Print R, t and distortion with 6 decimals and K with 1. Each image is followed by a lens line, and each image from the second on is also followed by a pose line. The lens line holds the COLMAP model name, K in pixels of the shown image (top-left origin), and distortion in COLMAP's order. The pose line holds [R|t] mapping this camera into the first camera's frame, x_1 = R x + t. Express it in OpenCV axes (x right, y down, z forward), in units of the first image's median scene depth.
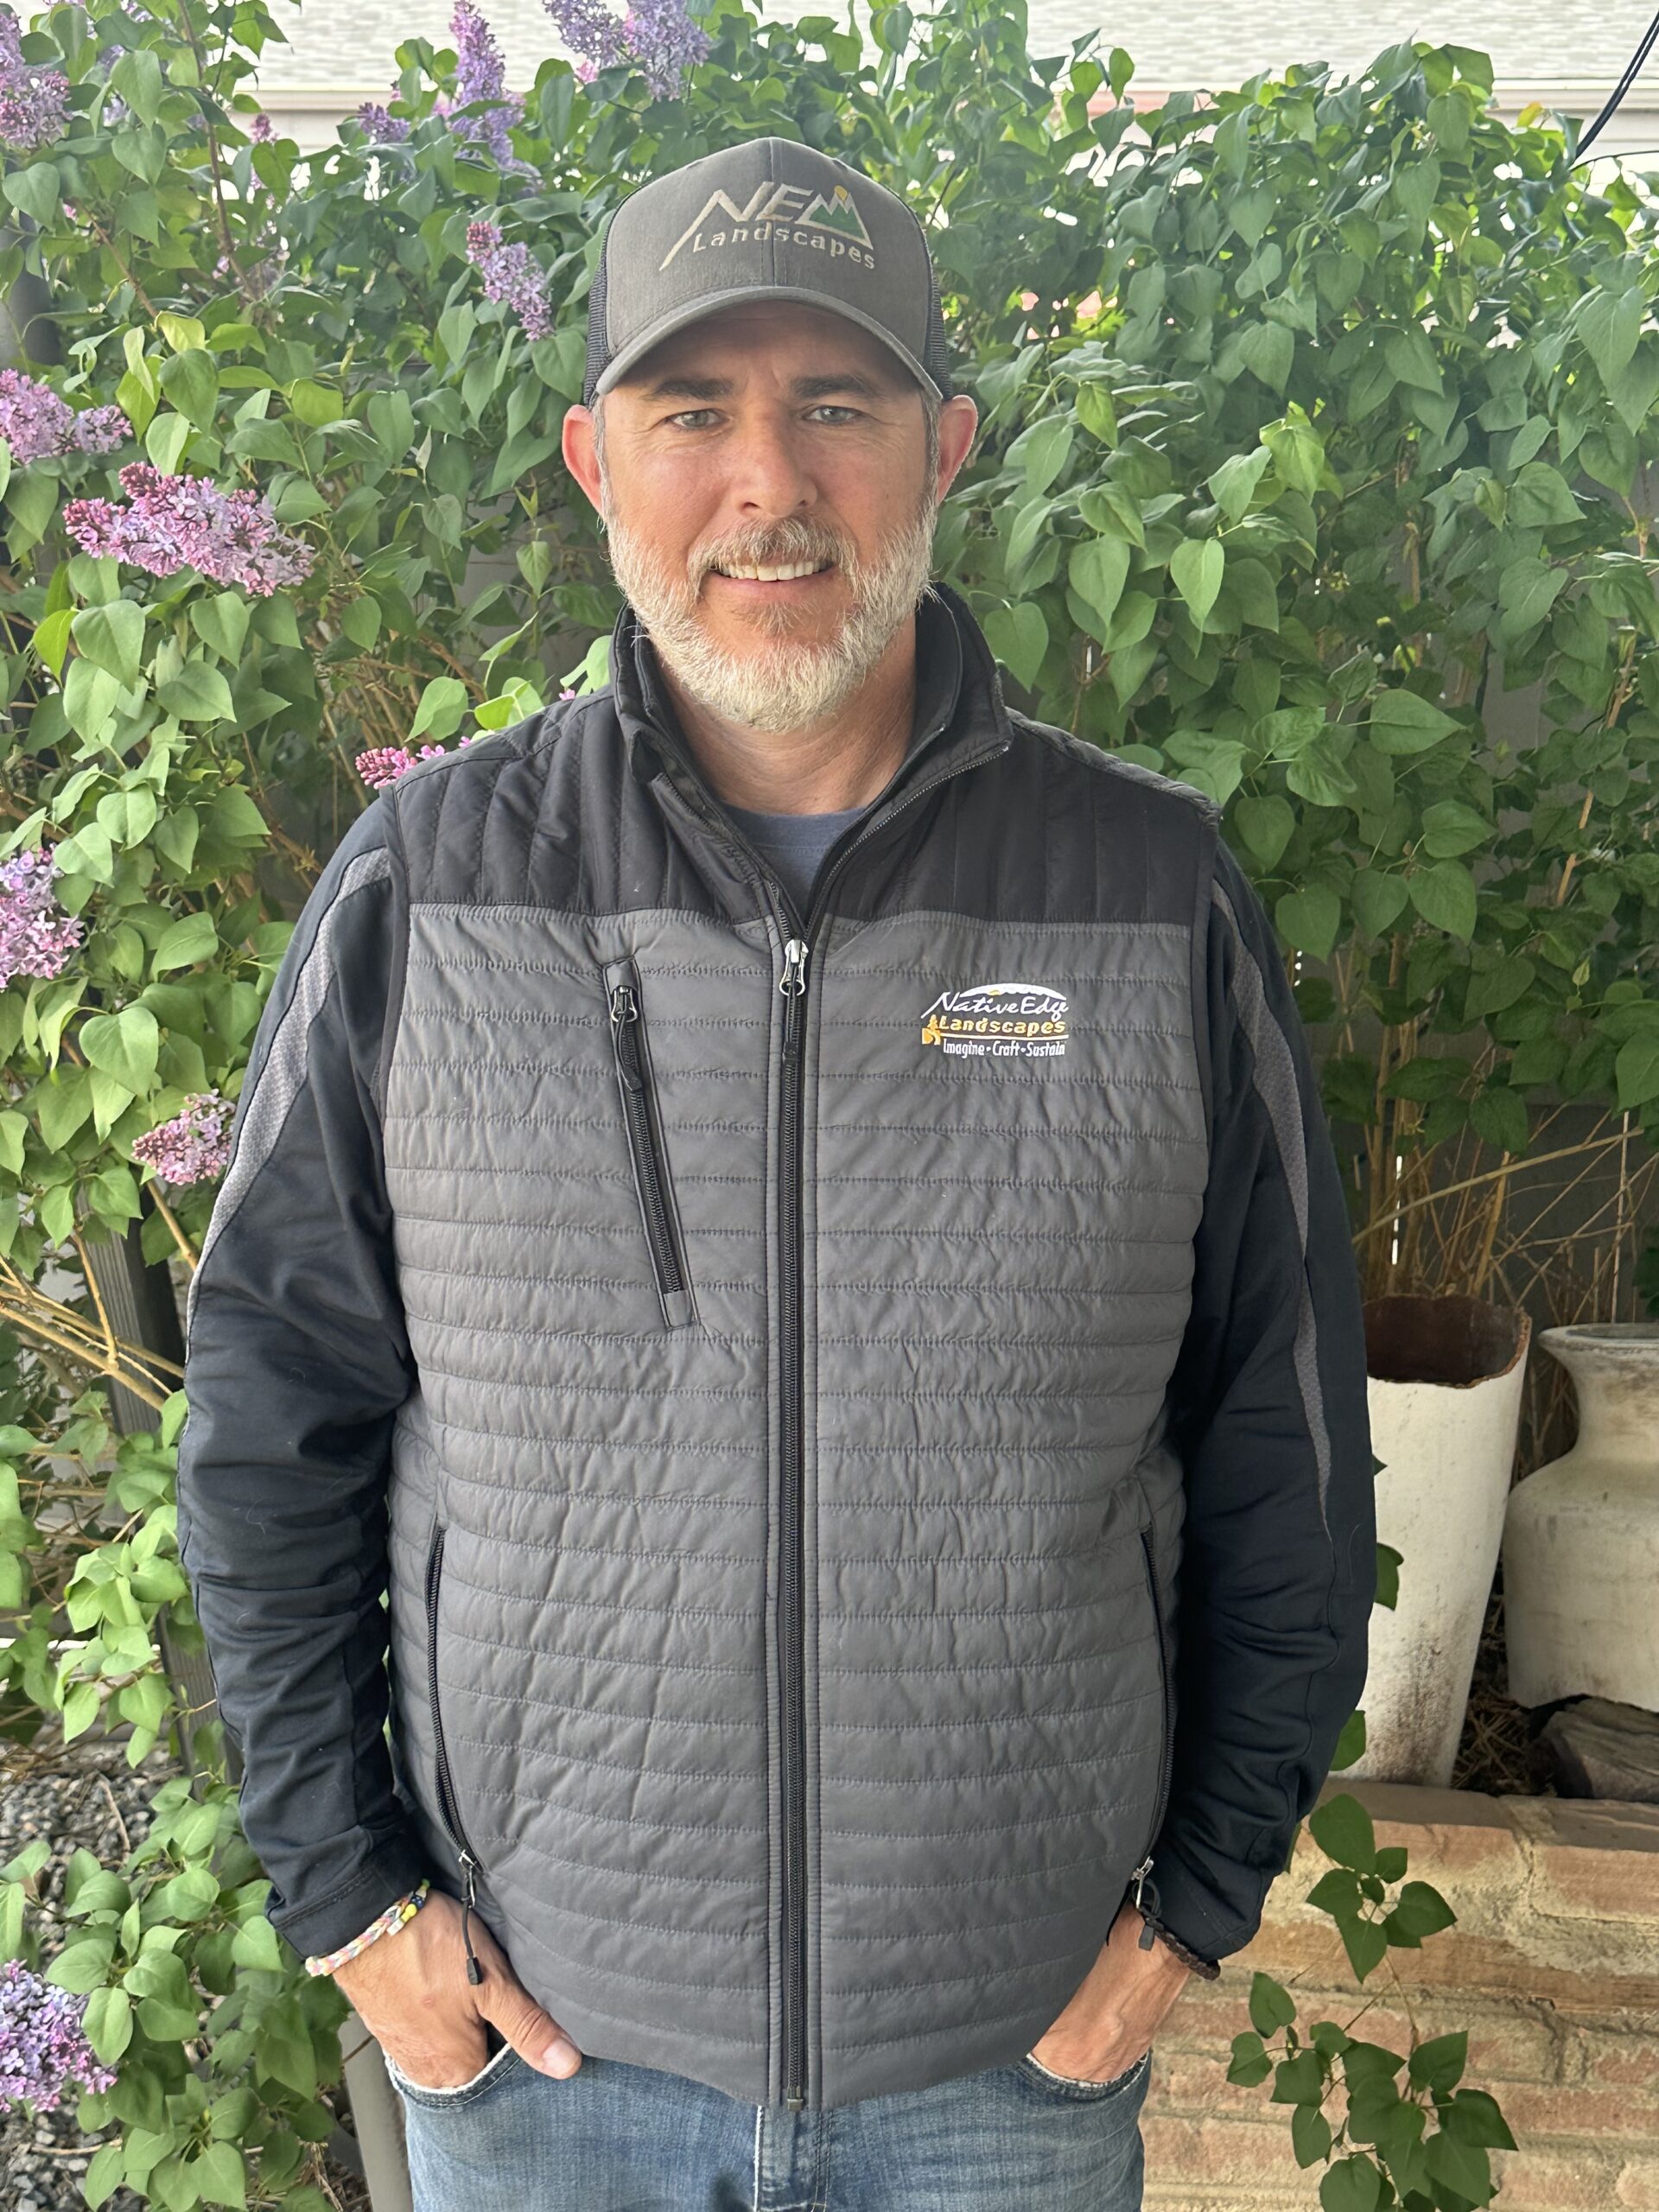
lens RADIAL K [[2911.0, 0, 847.7], [0, 2911.0, 1107.4], [0, 0, 1]] dist [0.321096, 0.000000]
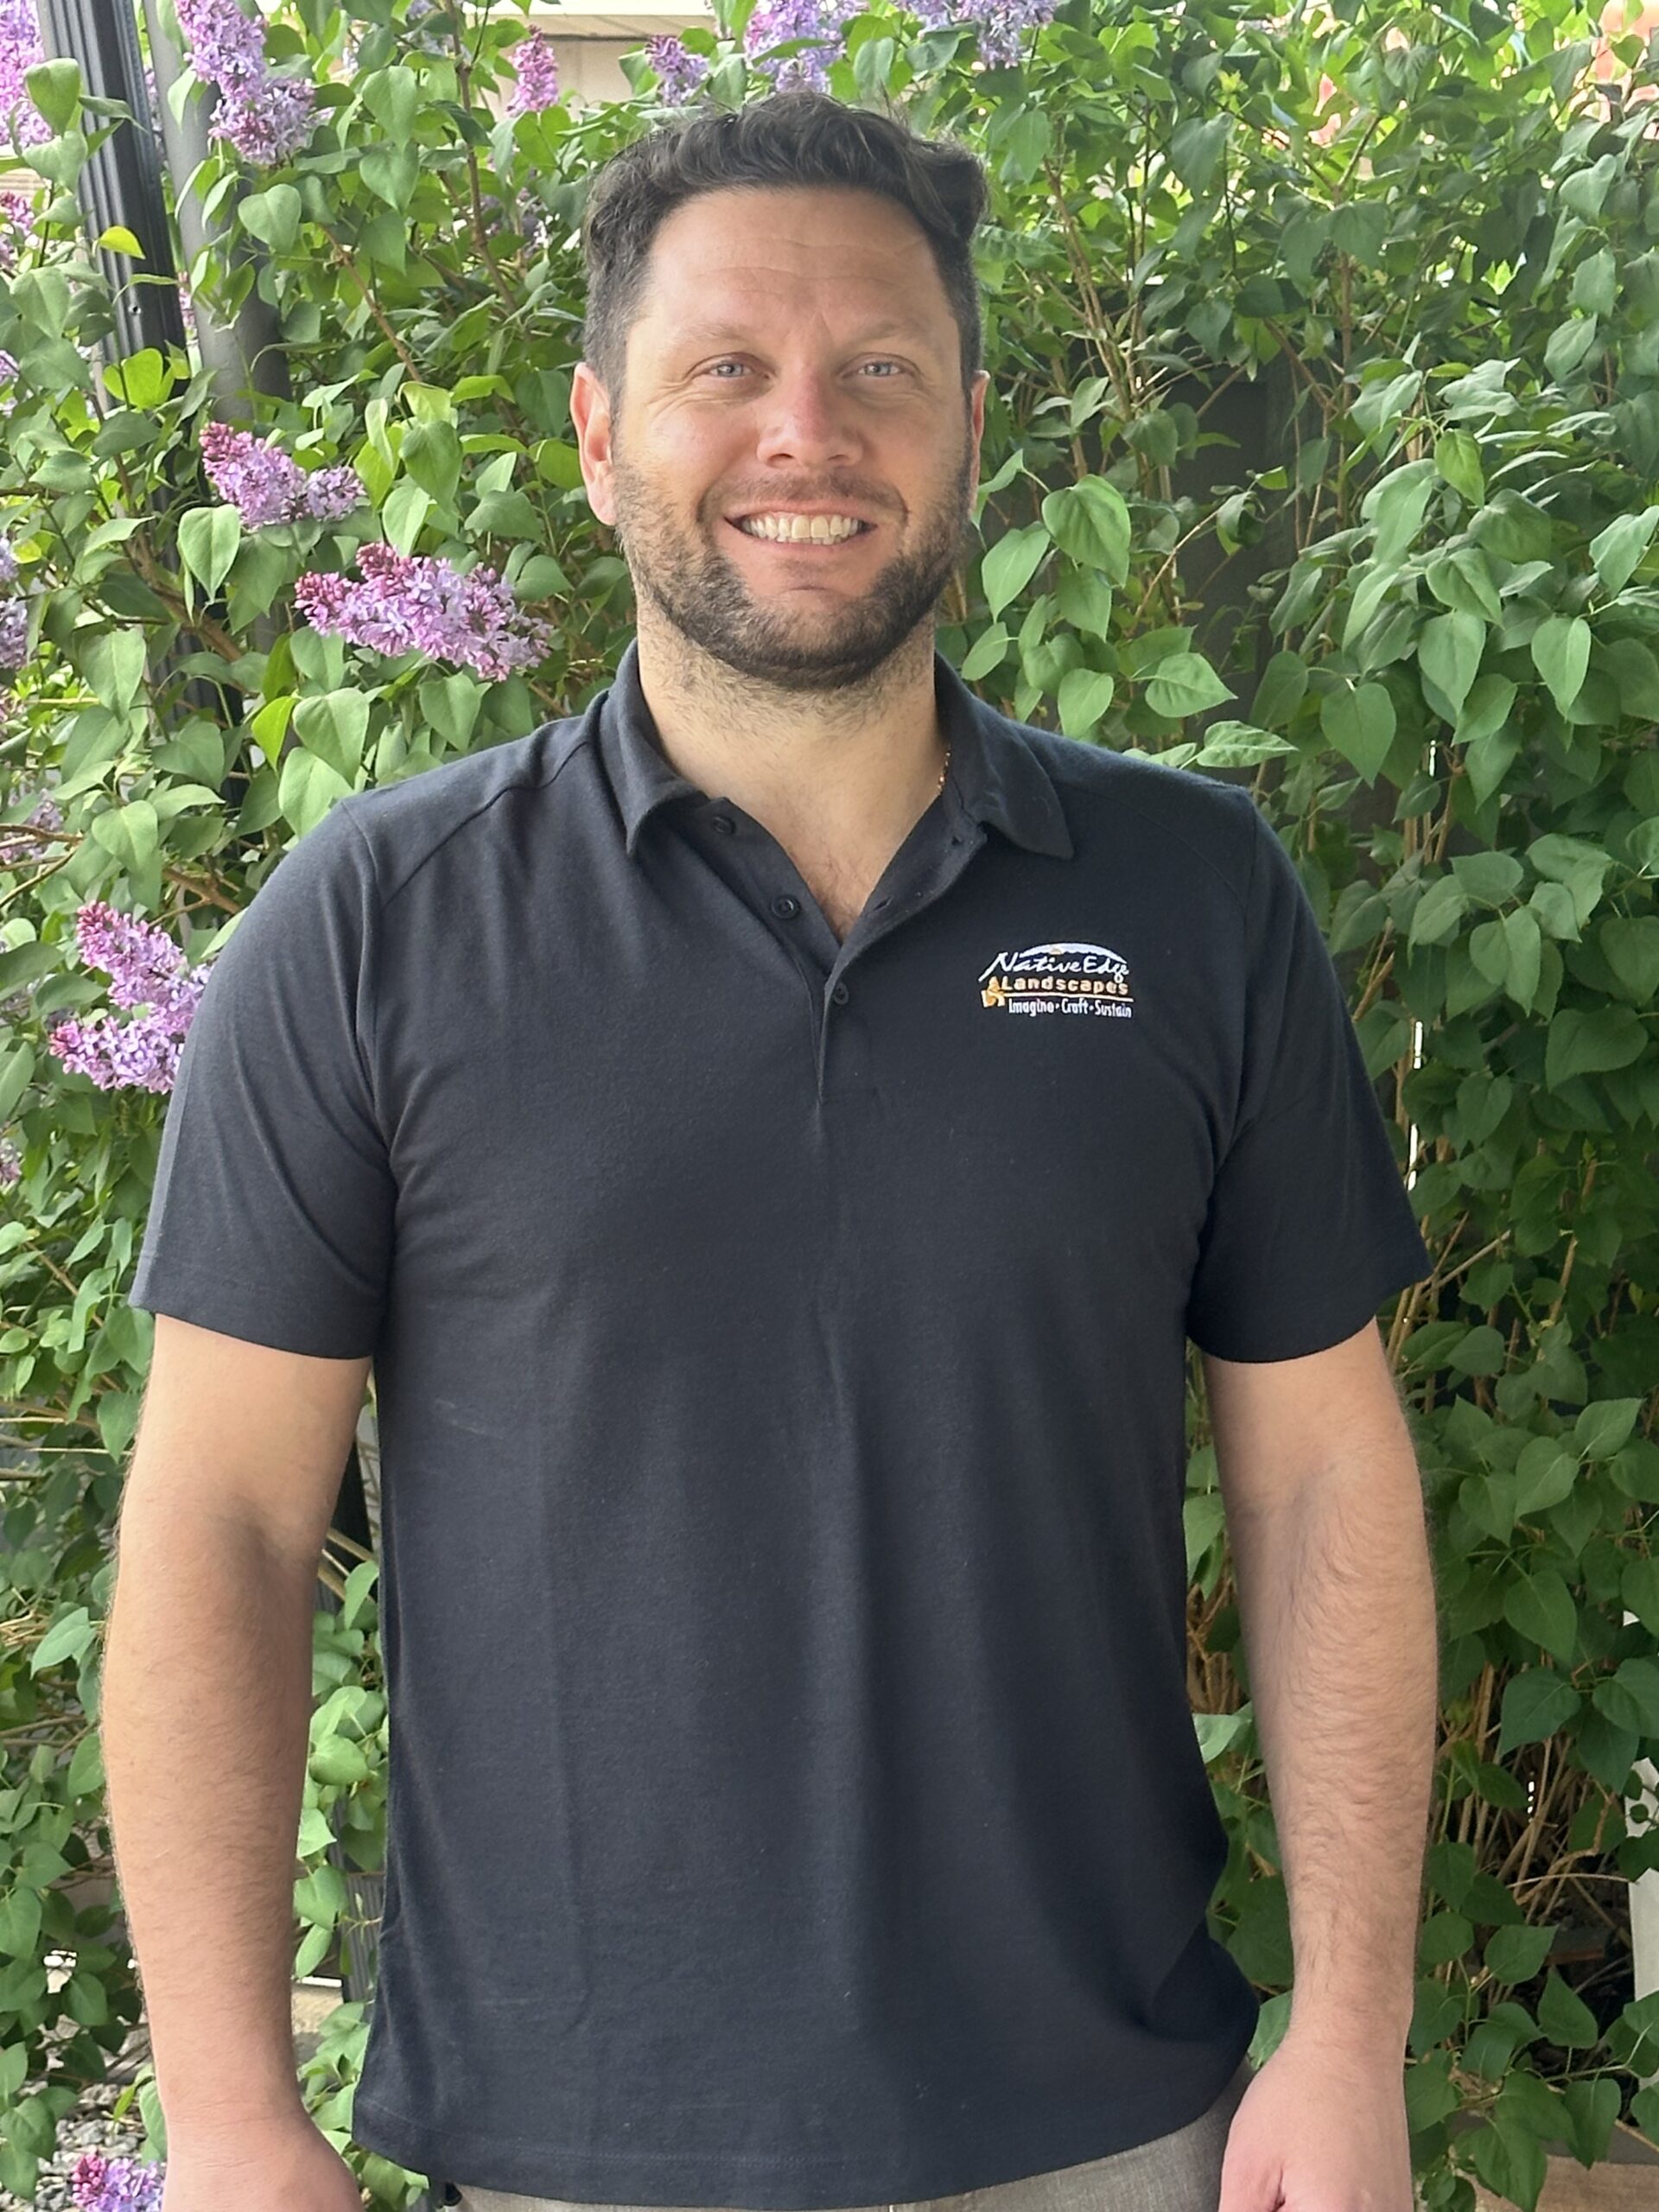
lens RADIAL K [[4972.7, 0, 826.0], [0, 4972.7, 1108.3], [0, 0, 1]] dist [0.535133, 0.000000]
pose [[0.991728, 0.027353, -0.125412, 0.095876], [-0.034151, 0.998043, -0.052375, 0.035013], [0.123734, 0.056224, 0.990721, -0.480786]]
